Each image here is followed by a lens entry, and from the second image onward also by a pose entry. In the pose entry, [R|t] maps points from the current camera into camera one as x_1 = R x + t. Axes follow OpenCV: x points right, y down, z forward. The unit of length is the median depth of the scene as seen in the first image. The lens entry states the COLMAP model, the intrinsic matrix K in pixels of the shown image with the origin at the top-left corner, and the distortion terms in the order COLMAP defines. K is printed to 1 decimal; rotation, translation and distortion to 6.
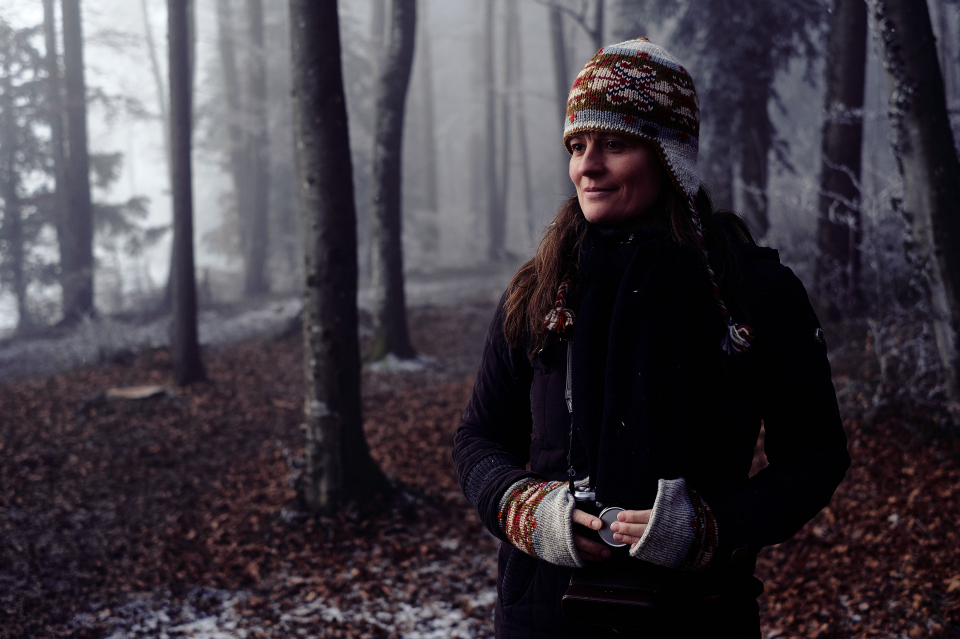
lens RADIAL K [[1511.5, 0, 481.6], [0, 1511.5, 321.0], [0, 0, 1]] dist [-0.020619, 0.000000]
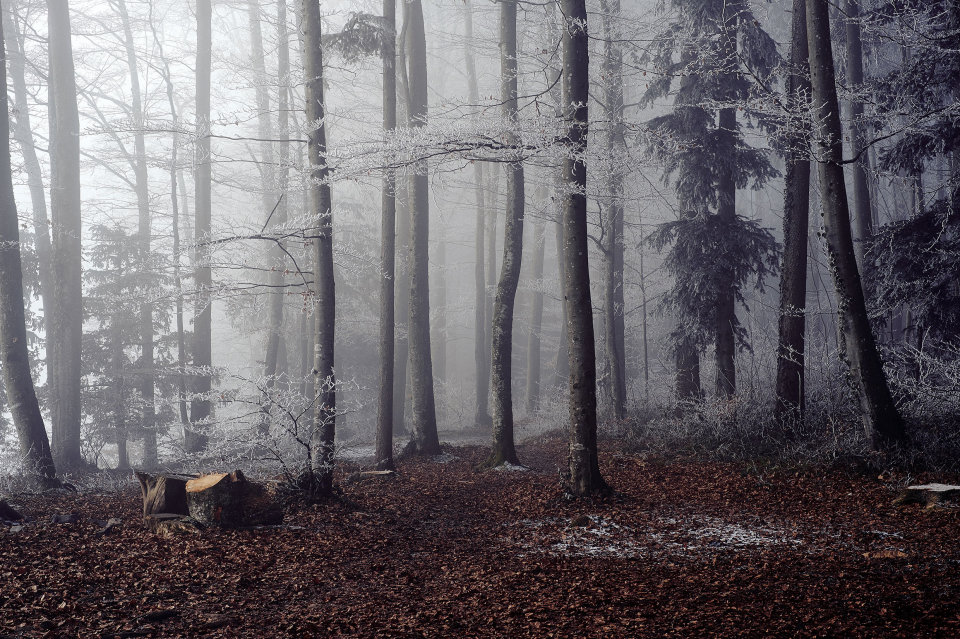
lens RADIAL K [[1511.5, 0, 478.5], [0, 1511.5, 319.1], [0, 0, 1]] dist [-0.020619, 0.000000]
pose [[0.997626, 0.016256, 0.066915, -0.209306], [-0.007672, 0.991924, -0.126598, 0.079817], [-0.068432, 0.125785, 0.989695, -0.586313]]
